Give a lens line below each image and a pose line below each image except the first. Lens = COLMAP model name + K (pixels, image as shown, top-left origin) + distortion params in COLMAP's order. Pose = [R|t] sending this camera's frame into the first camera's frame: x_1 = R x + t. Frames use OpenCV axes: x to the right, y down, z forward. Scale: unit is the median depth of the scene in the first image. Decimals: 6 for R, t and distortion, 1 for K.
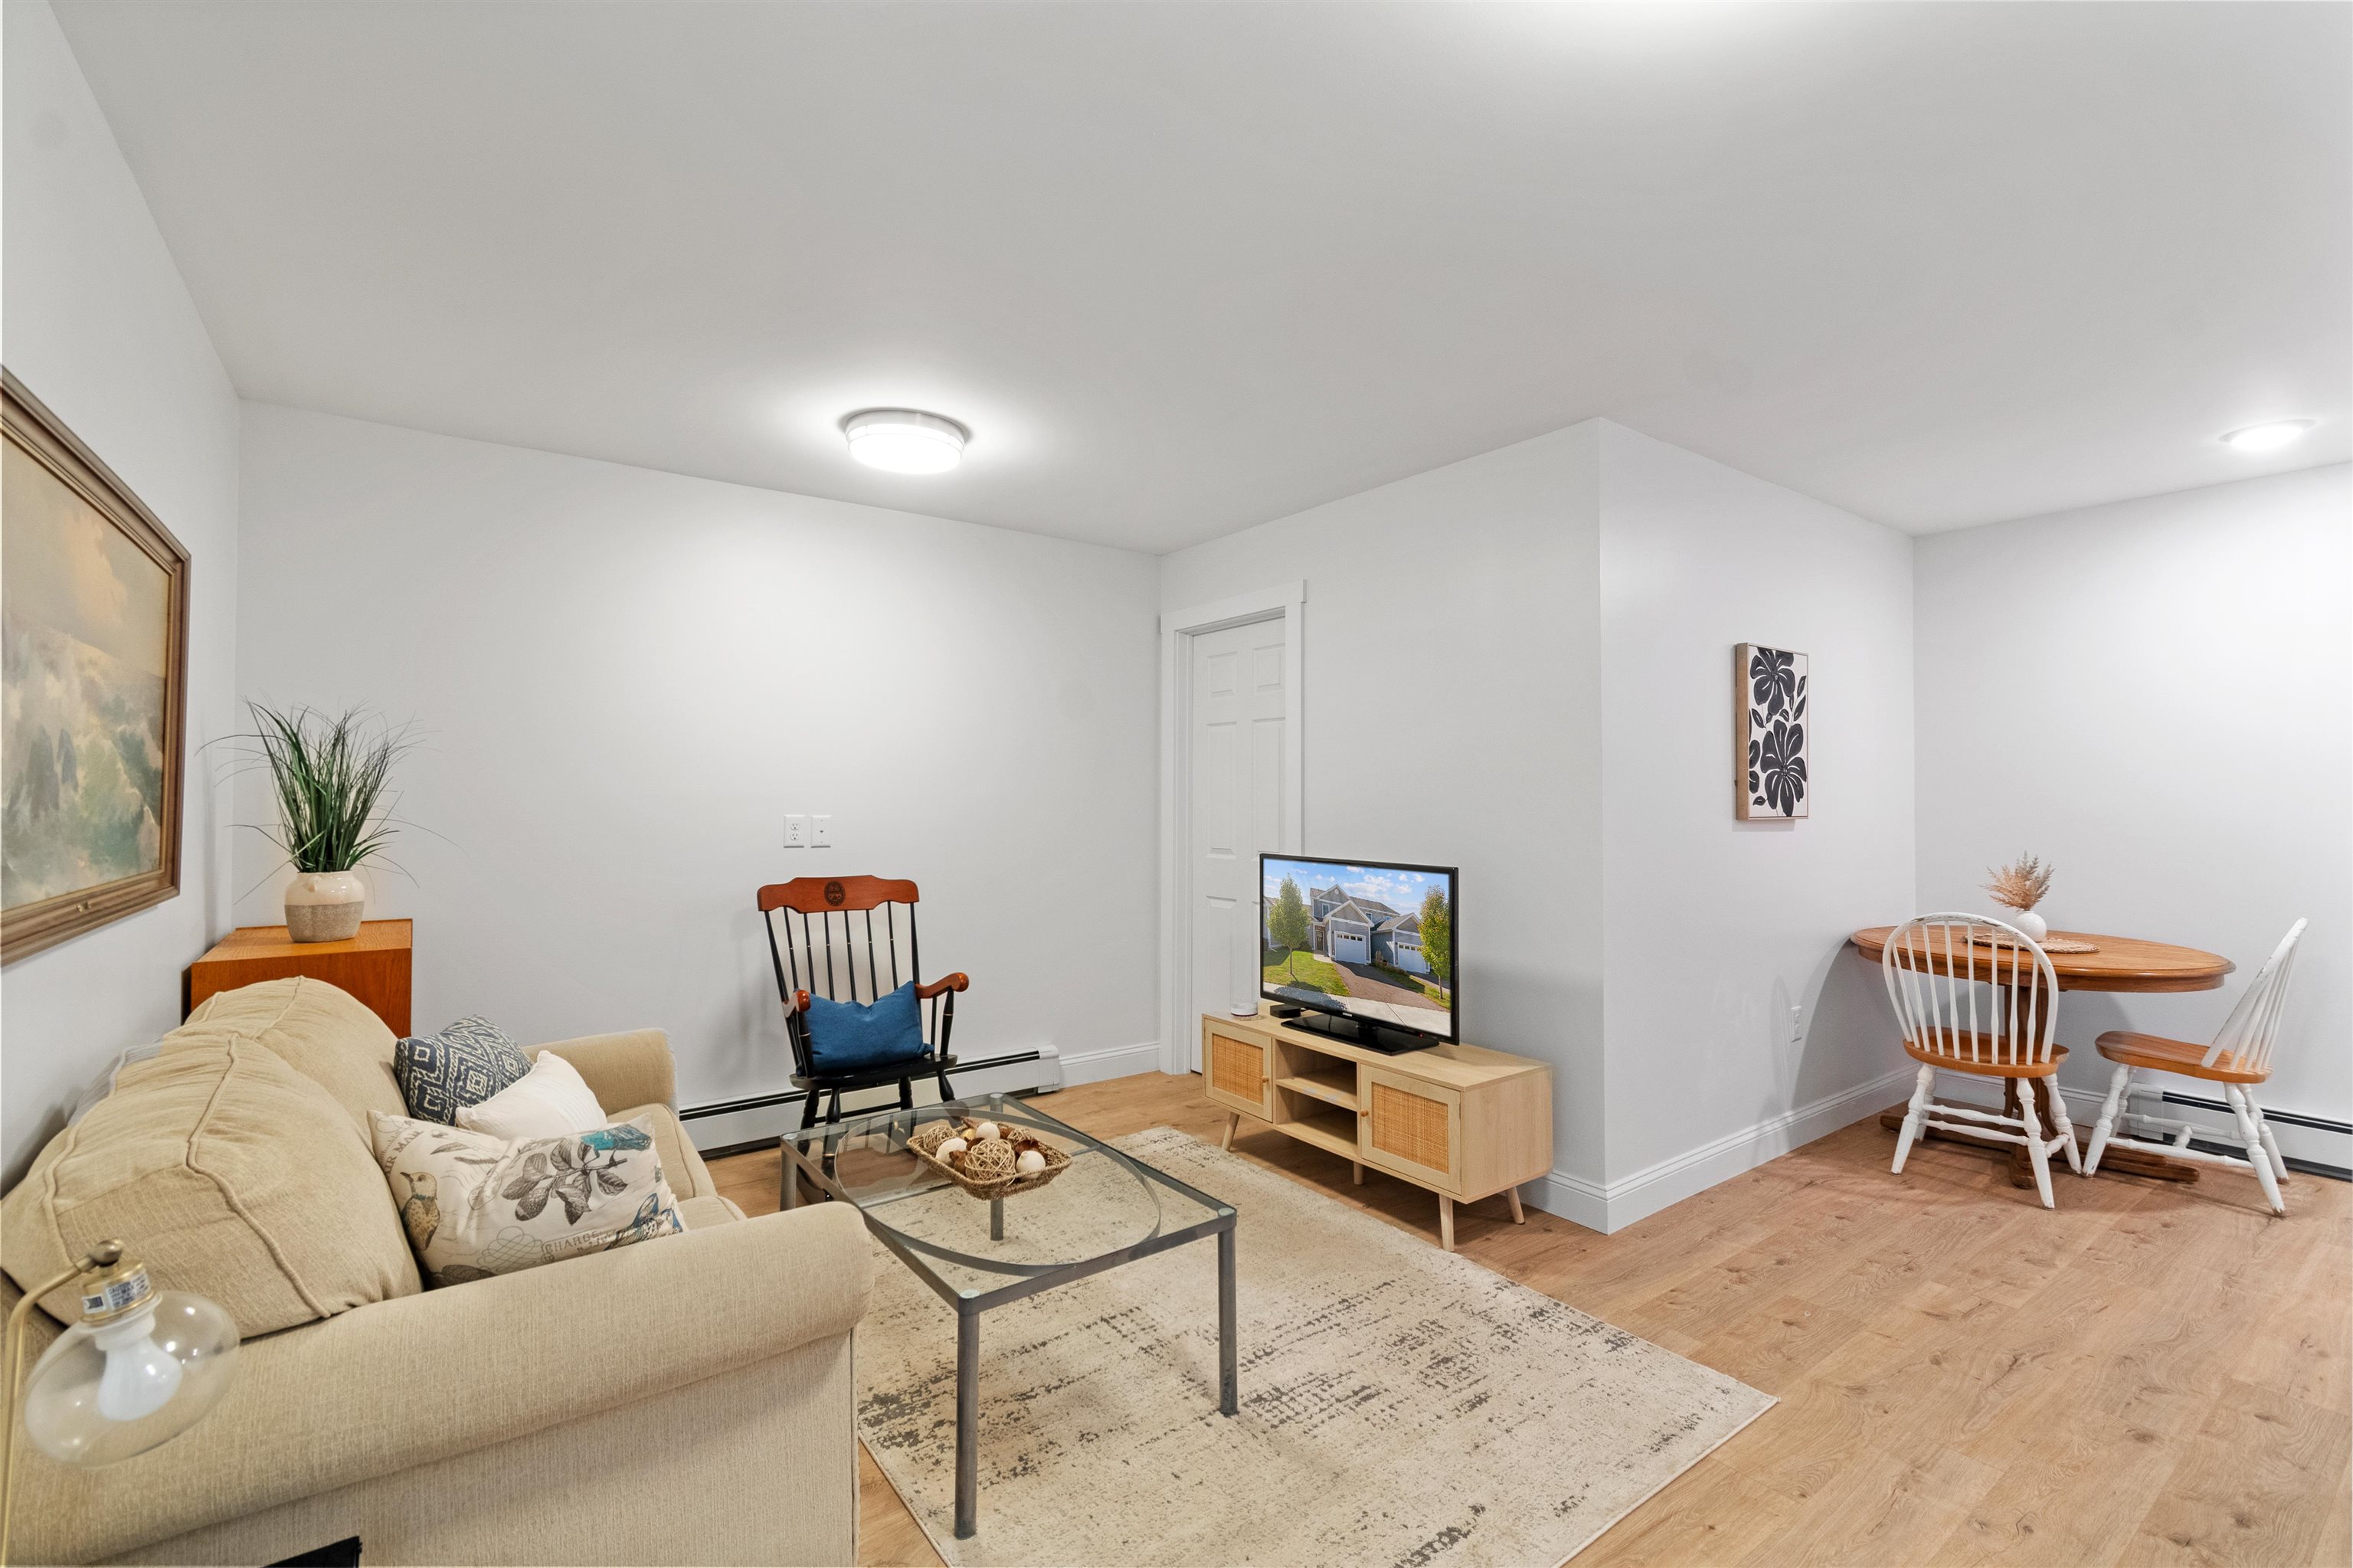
lens RADIAL K [[1032.8, 0, 1190.2], [0, 1032.8, 786.2], [0, 0, 1]] dist [0.000650, -0.000518]
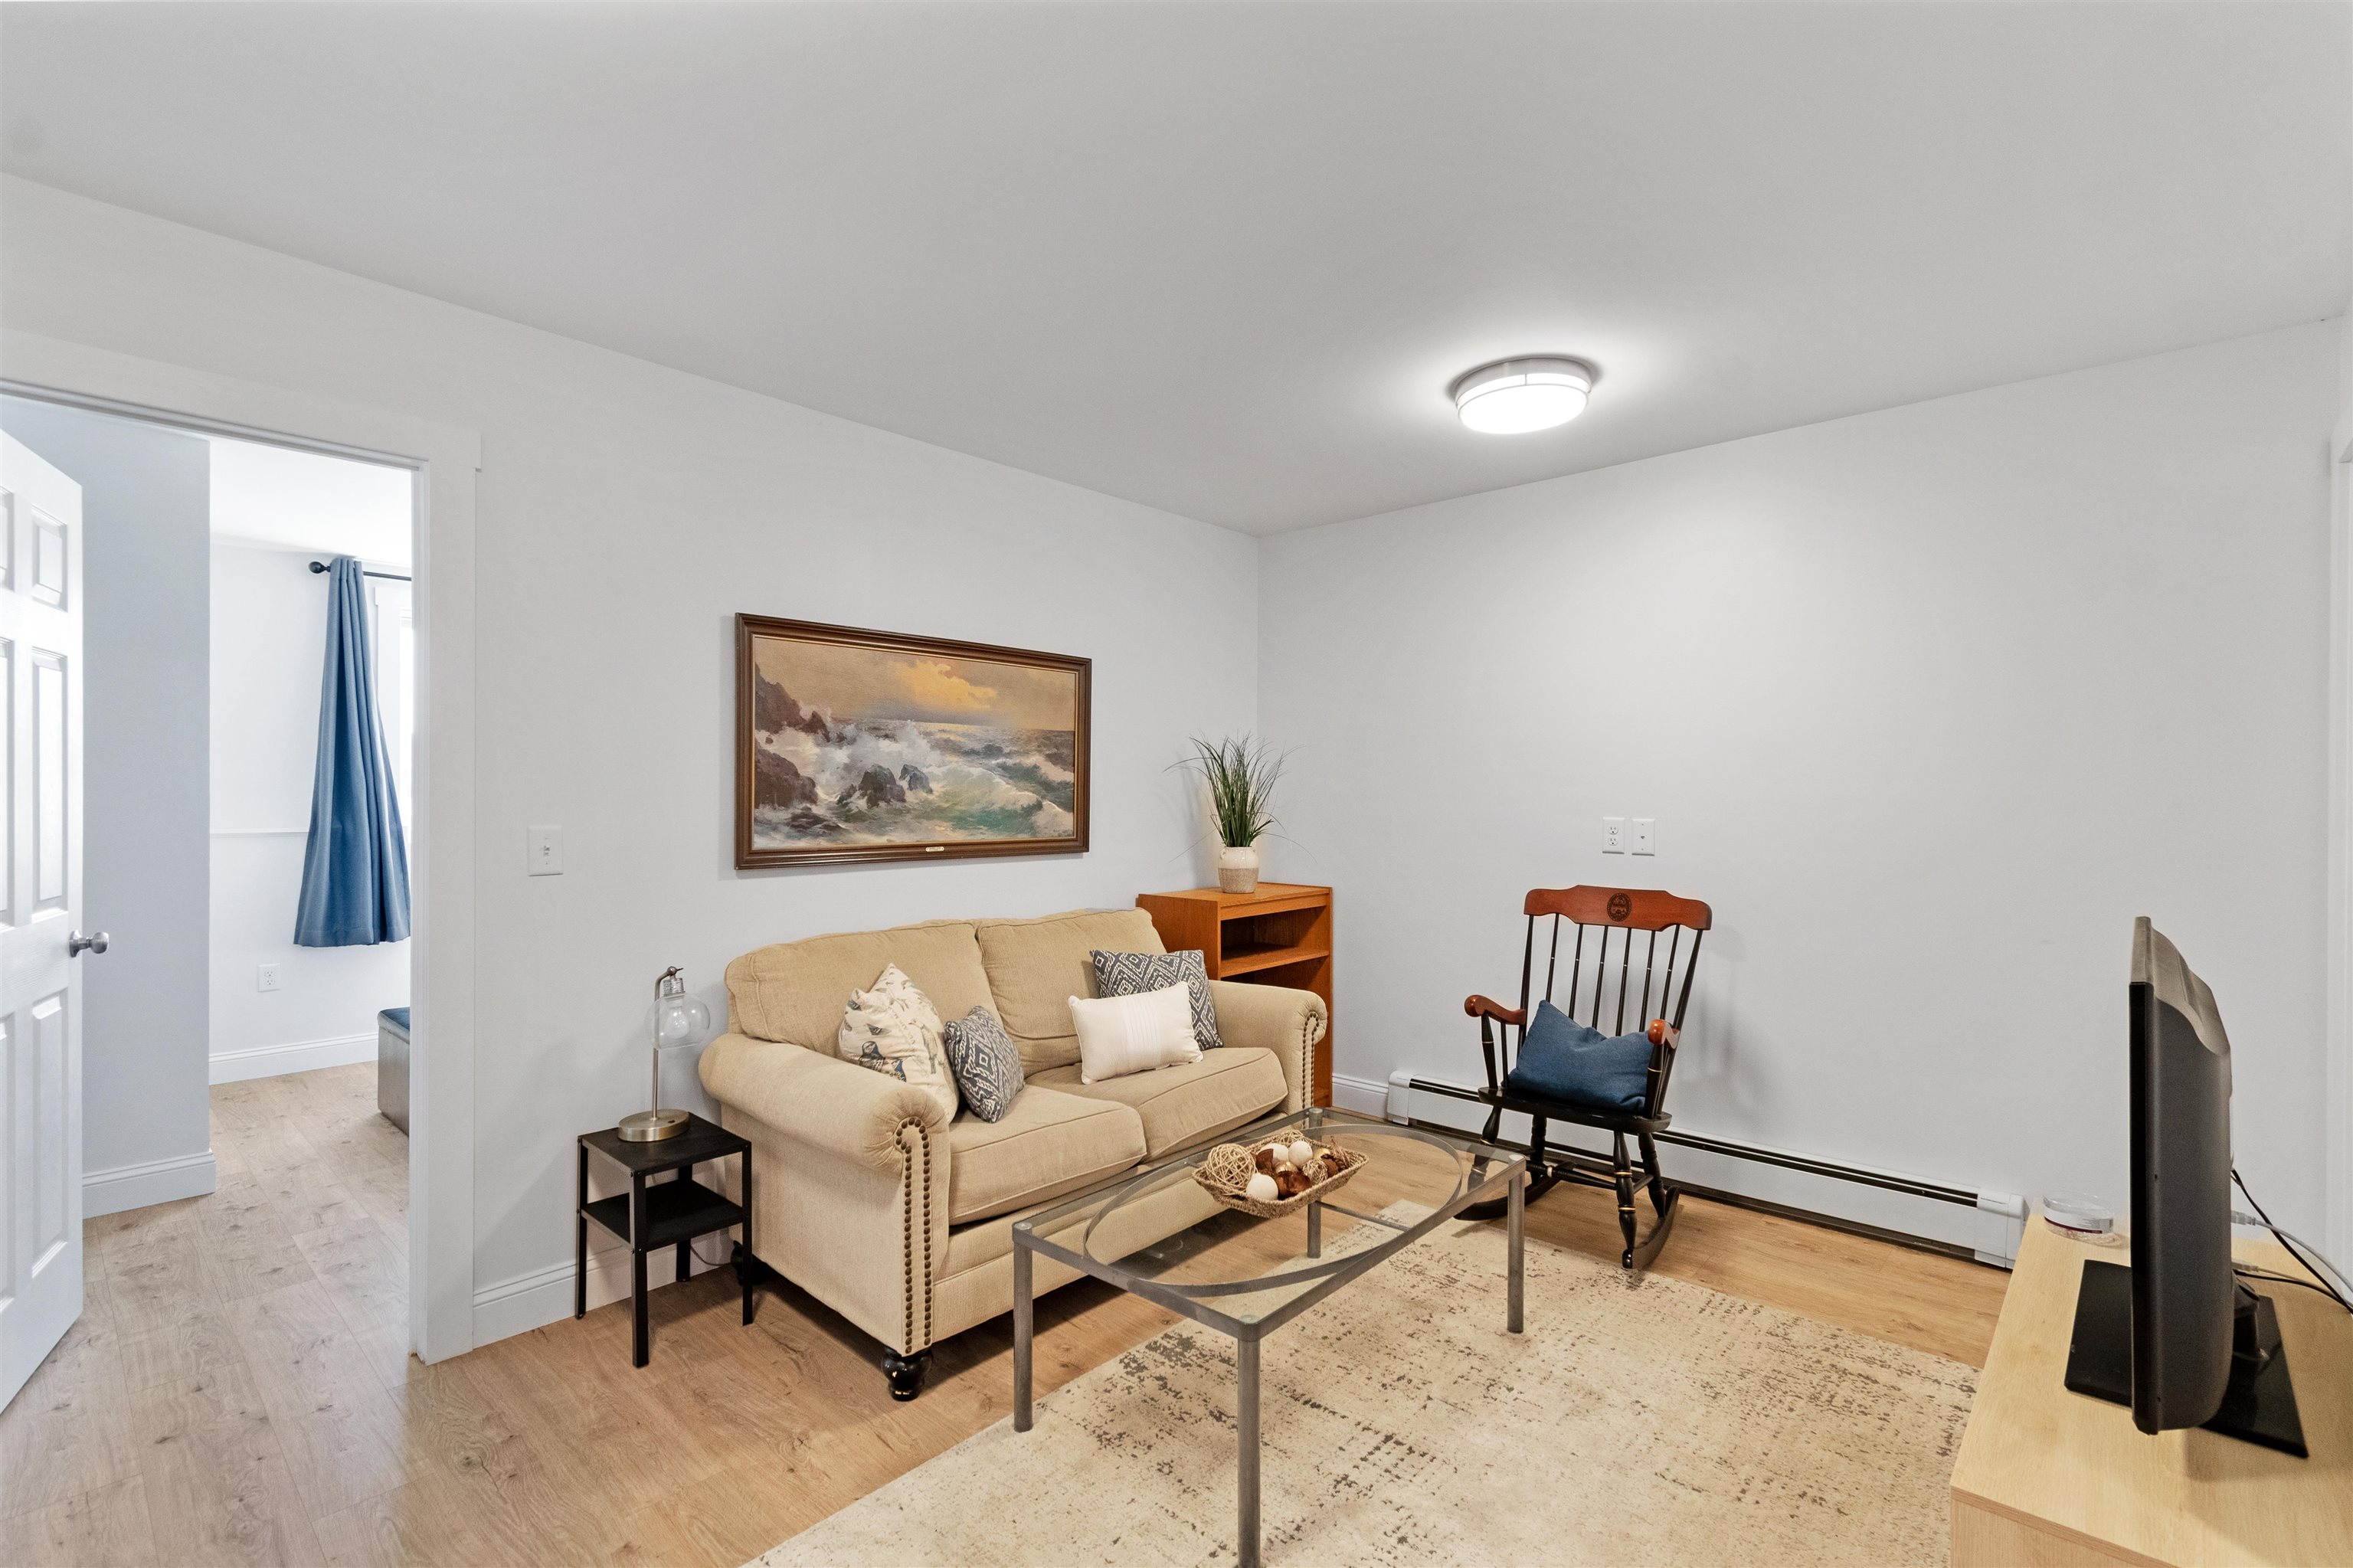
lens RADIAL K [[1066.8, 0, 1165.9], [0, 1066.8, 795.9], [0, 0, 1]] dist [-0.000043, -0.000577]
pose [[0.182988, 0.001521, -0.983114, 0.449998], [0.008208, 0.999962, 0.003074, 0.002670], [0.983081, -0.008632, 0.182969, 0.425723]]
